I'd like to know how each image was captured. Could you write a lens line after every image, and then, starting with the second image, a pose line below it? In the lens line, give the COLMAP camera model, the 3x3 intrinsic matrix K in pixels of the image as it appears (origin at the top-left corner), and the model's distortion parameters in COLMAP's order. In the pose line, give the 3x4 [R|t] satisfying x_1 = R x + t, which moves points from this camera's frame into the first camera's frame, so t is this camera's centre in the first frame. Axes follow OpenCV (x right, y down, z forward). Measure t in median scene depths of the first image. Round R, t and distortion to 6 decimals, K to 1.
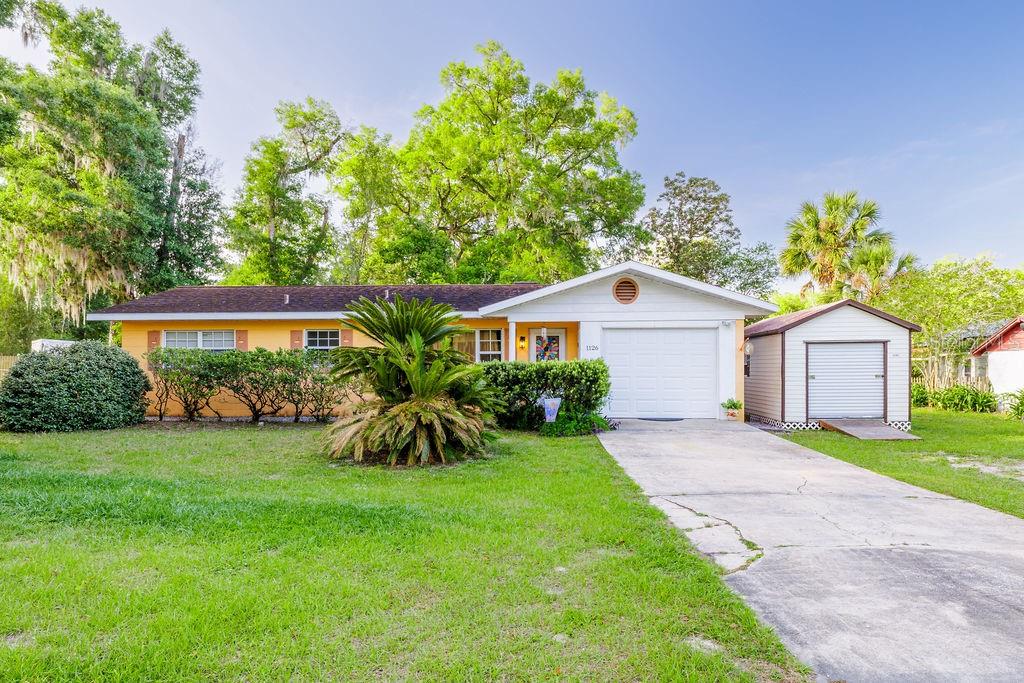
lens RADIAL K [[605.9, 0, 535.8], [0, 605.9, 373.0], [0, 0, 1]] dist [0.000037, -0.000285]
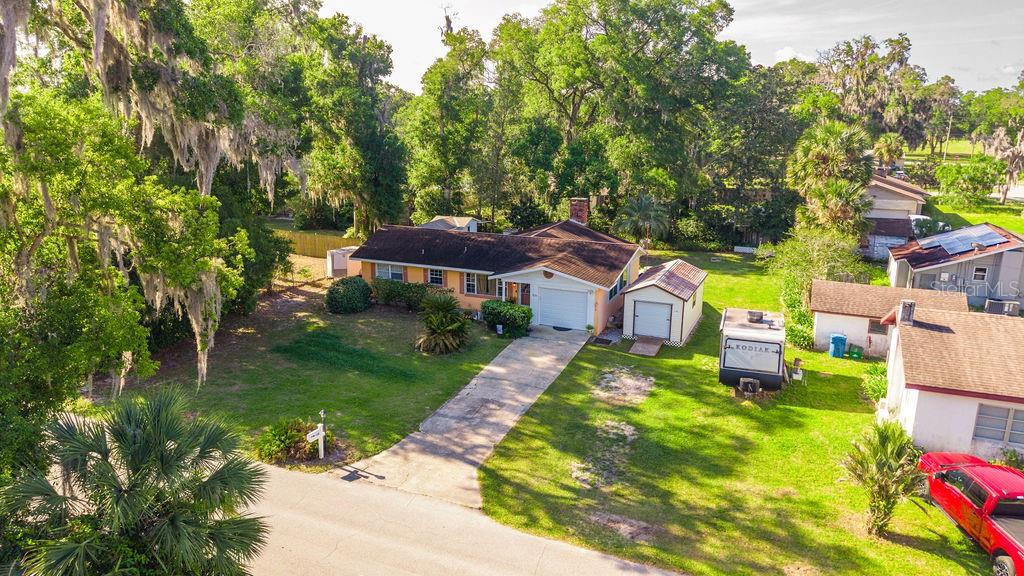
lens RADIAL K [[684.7, 0, 512.0], [0, 684.7, 288.0], [0, 0, 1]] dist [0.000275, -0.005151]
pose [[0.925971, 0.100997, -0.363838, 0.584445], [-0.005461, 0.967046, 0.254541, -0.447117], [0.377556, -0.233711, 0.896008, -0.832702]]
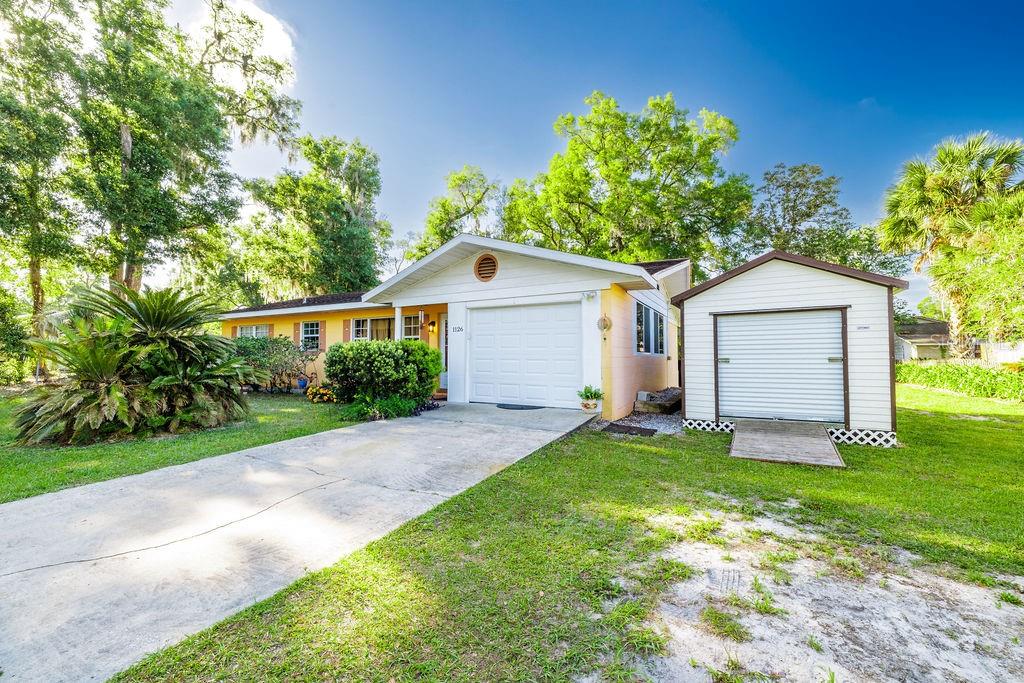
lens RADIAL K [[428.1, 0, 512.0], [0, 428.1, 341.5], [0, 0, 1]] dist [0.001162, 0.000127]
pose [[0.885733, -0.014980, -0.463954, 0.299190], [-0.002772, 0.999291, -0.037557, 0.002523], [0.464187, 0.034552, 0.885063, 0.263474]]
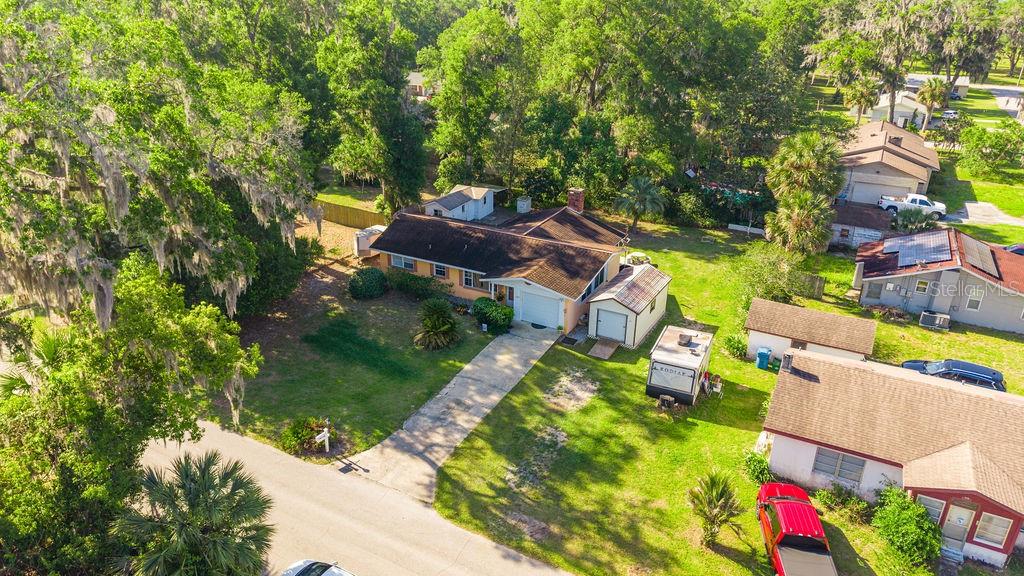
lens RADIAL K [[684.7, 0, 512.0], [0, 684.7, 288.0], [0, 0, 1]] dist [0.000275, -0.005151]
pose [[0.888408, 0.198047, -0.414136, 0.825700], [-0.014857, 0.914082, 0.405258, -0.818000], [0.458814, -0.353881, 0.815020, -0.937265]]
